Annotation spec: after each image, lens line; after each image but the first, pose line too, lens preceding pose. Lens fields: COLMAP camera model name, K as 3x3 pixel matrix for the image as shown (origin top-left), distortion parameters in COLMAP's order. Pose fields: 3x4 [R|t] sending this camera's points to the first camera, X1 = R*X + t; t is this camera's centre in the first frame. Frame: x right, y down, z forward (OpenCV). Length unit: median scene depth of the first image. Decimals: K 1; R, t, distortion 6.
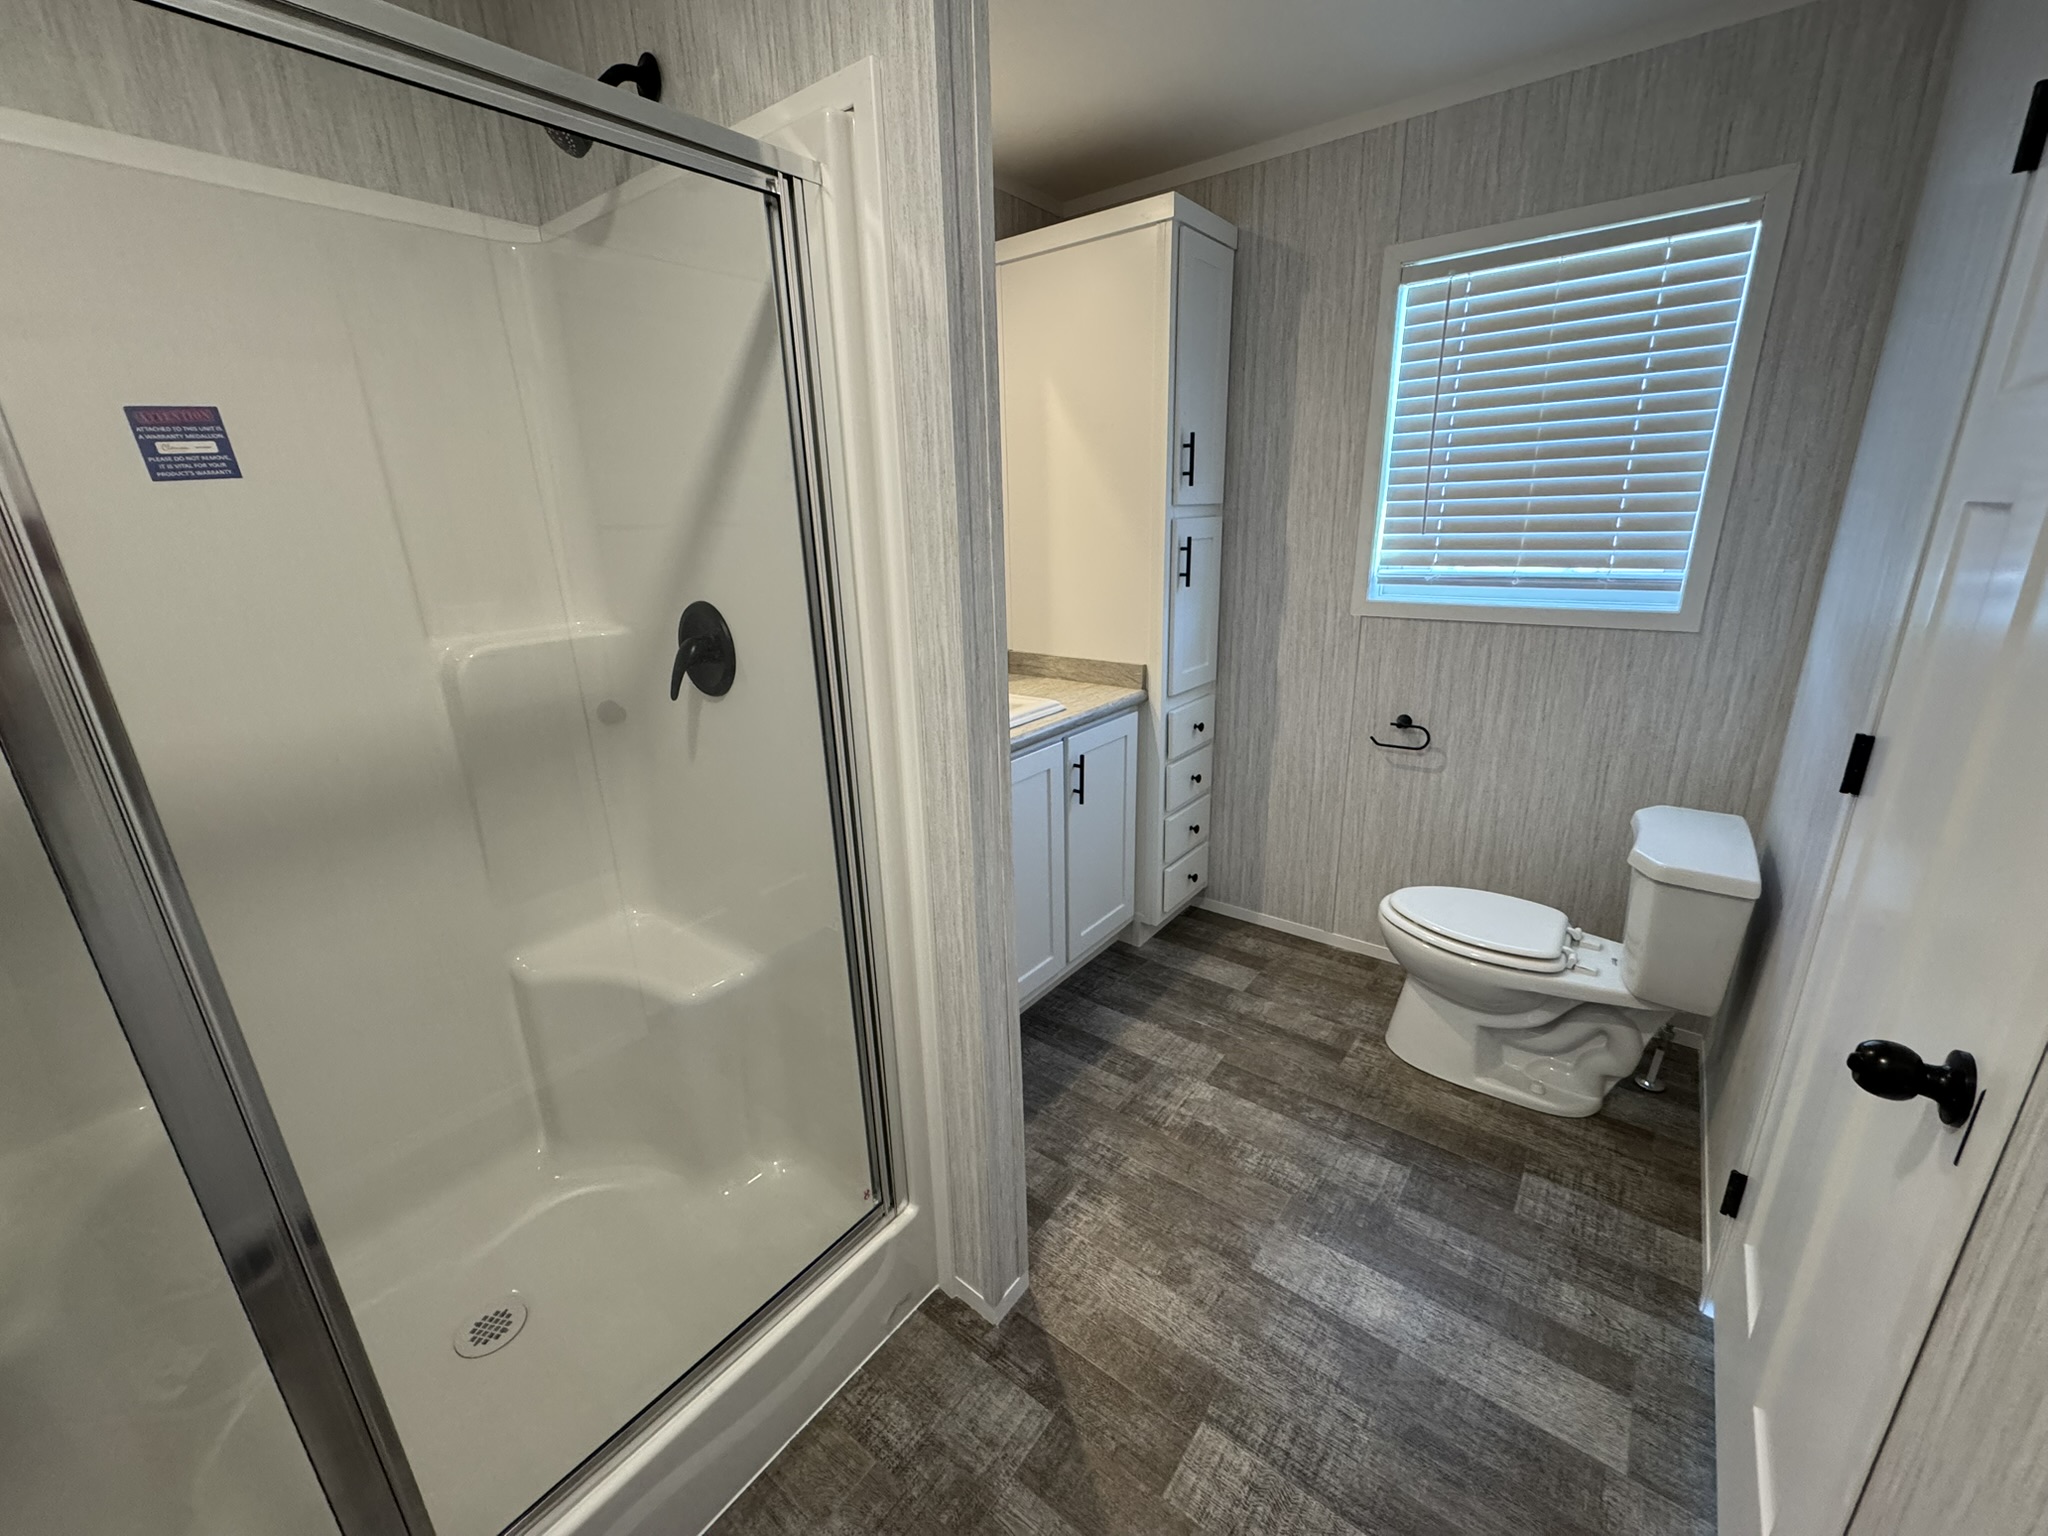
lens RADIAL K [[813.3, 0, 1020.4], [0, 813.3, 767.4], [0, 0, 1]] dist [-0.000518, -0.000726]
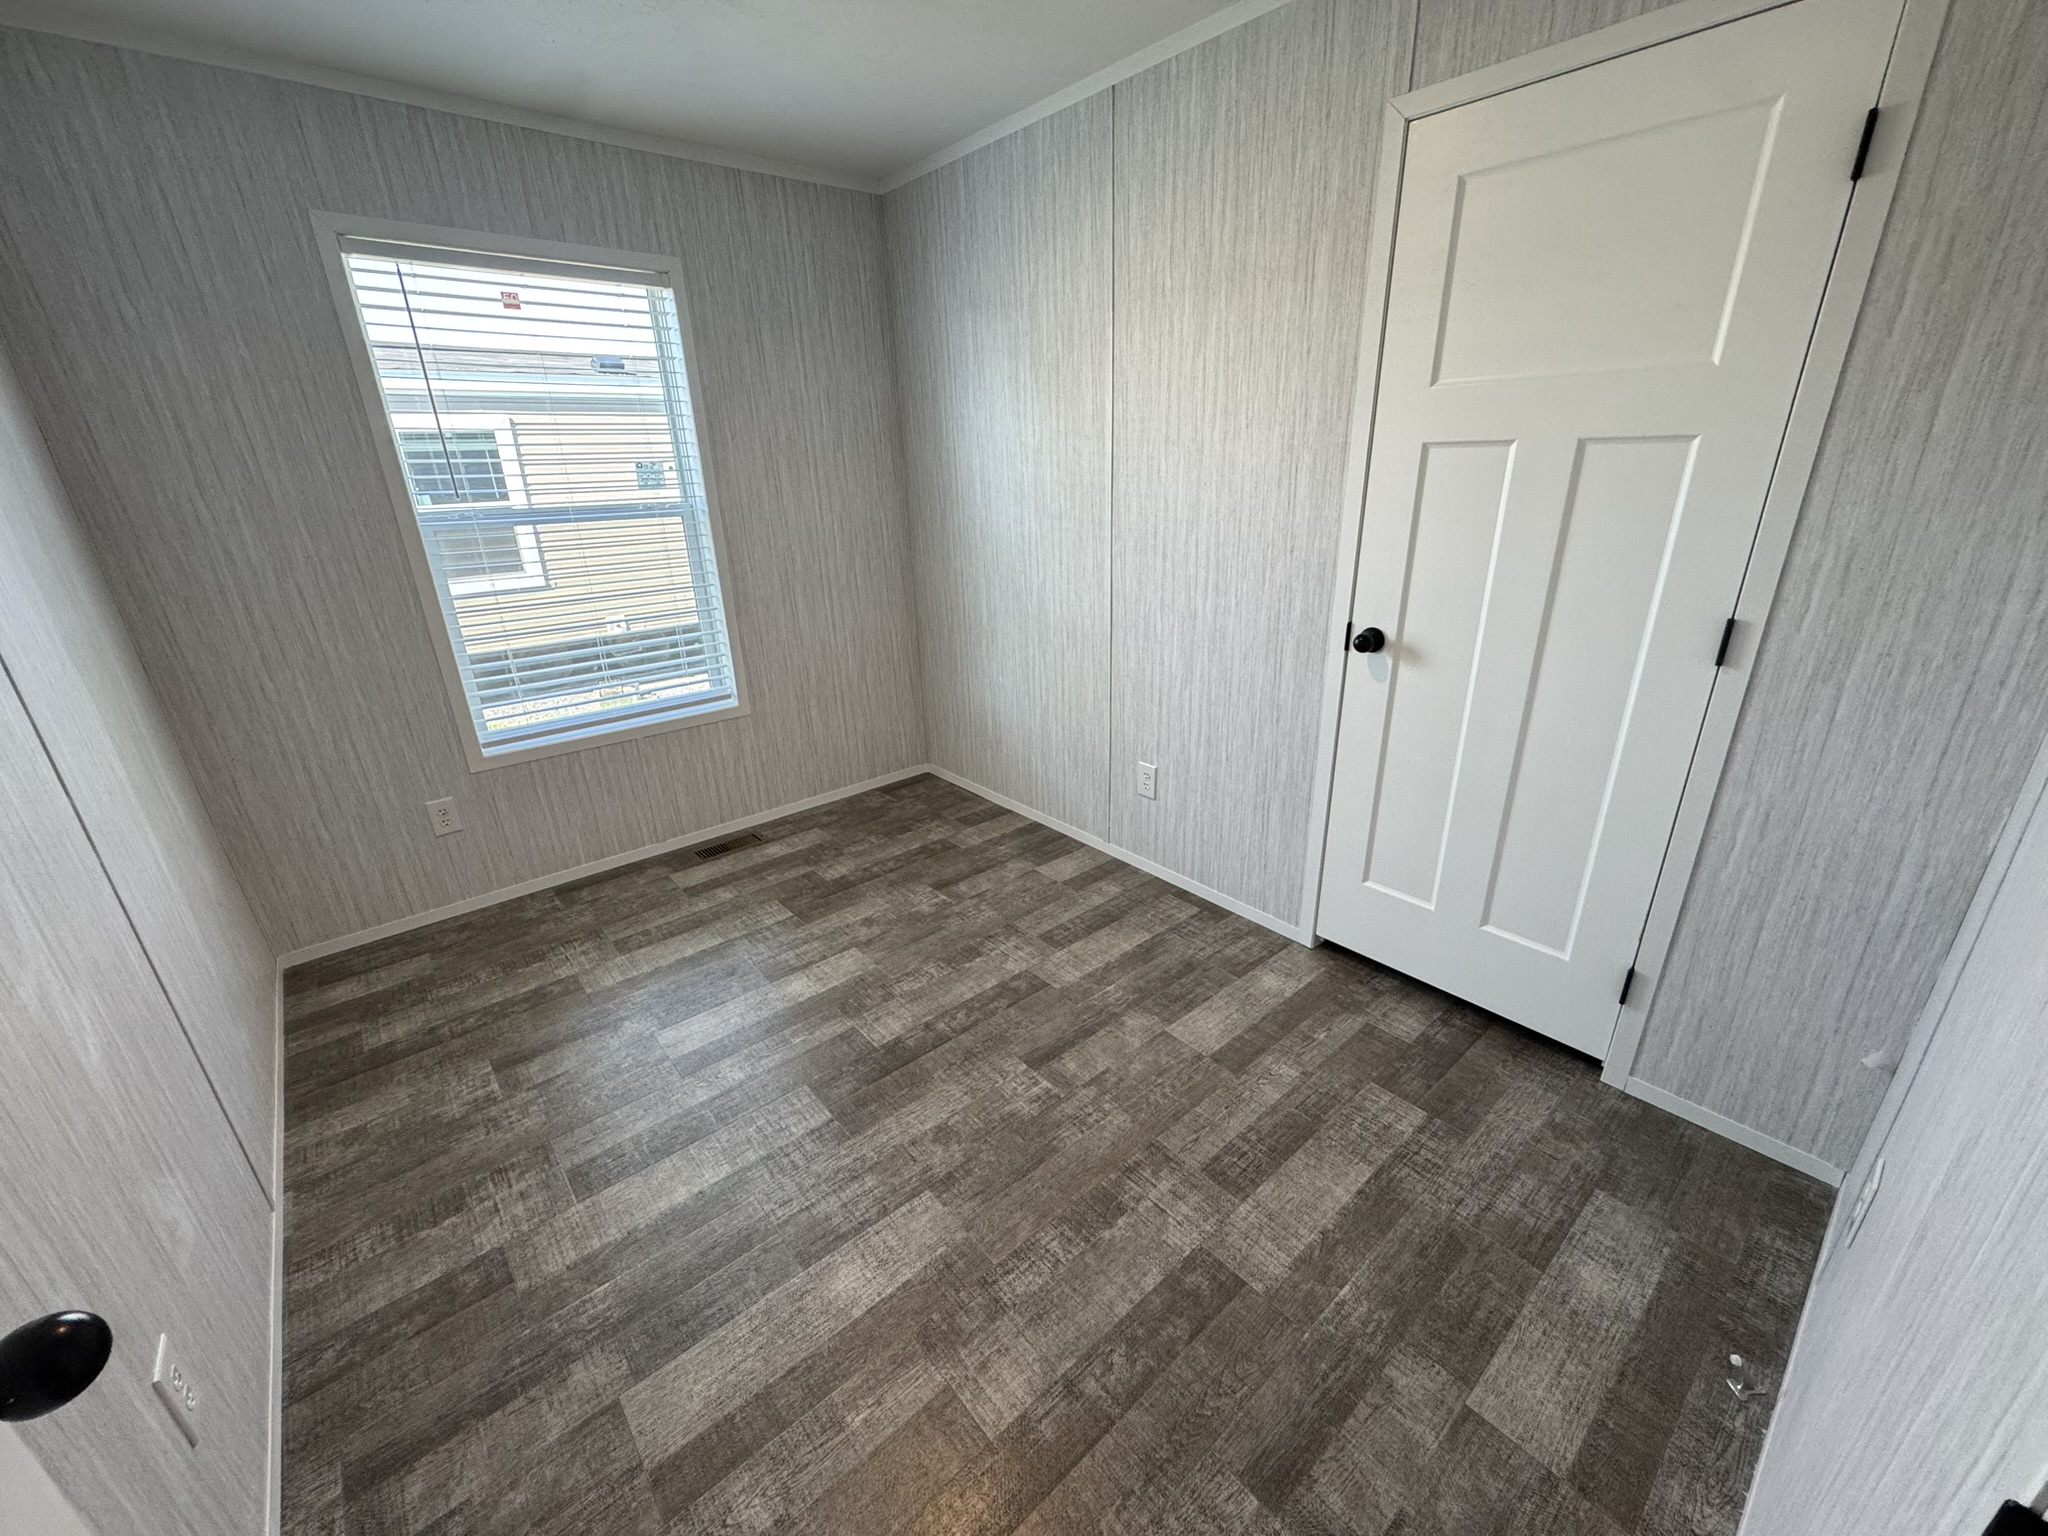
lens RADIAL K [[813.3, 0, 1028.7], [0, 813.3, 784.3], [0, 0, 1]] dist [-0.000518, -0.000726]
pose [[-0.194466, 0.405105, -0.893350, 0.804388], [-0.263000, 0.855857, 0.445353, -0.273047], [0.944994, 0.321557, -0.059893, 0.832468]]
